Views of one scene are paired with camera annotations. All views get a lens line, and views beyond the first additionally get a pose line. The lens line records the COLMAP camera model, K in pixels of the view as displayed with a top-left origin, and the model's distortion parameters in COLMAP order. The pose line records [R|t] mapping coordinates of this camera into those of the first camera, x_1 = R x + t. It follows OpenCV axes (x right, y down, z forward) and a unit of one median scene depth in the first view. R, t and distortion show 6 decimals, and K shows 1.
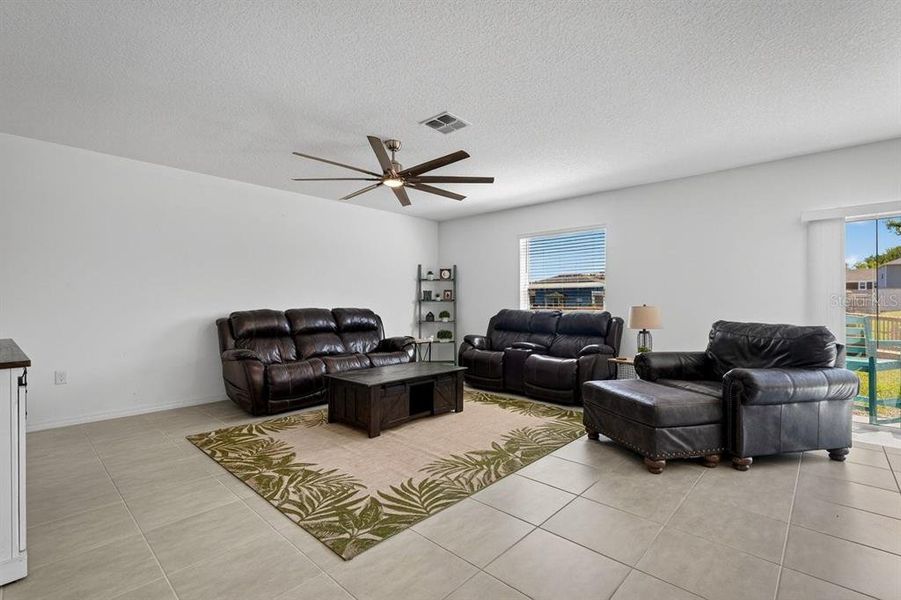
lens RADIAL K [[407.9, 0, 444.7], [0, 407.9, 298.9], [0, 0, 1]] dist [0.000692, 0.000037]
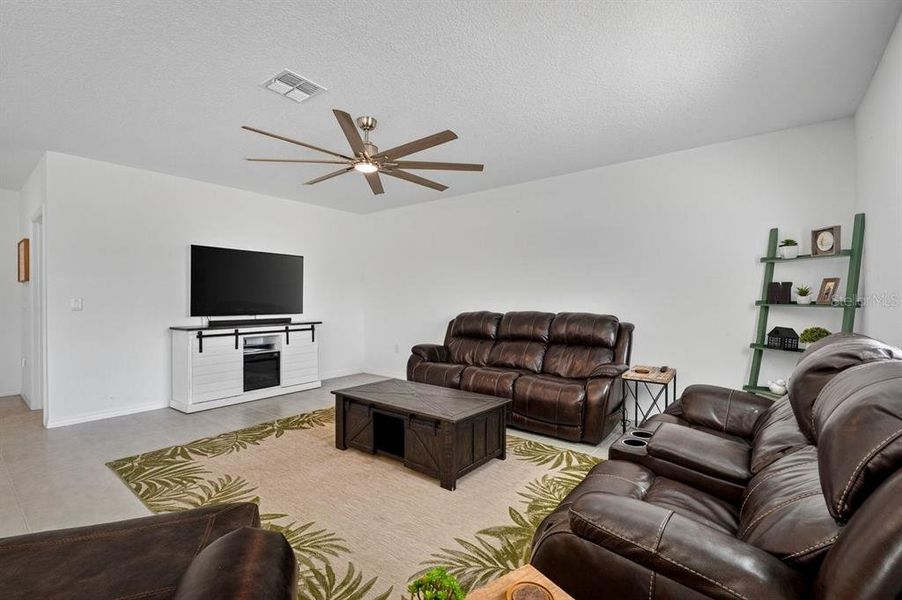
lens RADIAL K [[408.4, 0, 445.2], [0, 408.4, 298.9], [0, 0, 1]] dist [0.000692, 0.000037]
pose [[0.079948, 0.002525, -0.996796, 0.557896], [0.008002, 0.999963, 0.003175, -0.007664], [0.996767, -0.008230, 0.079925, 0.824558]]
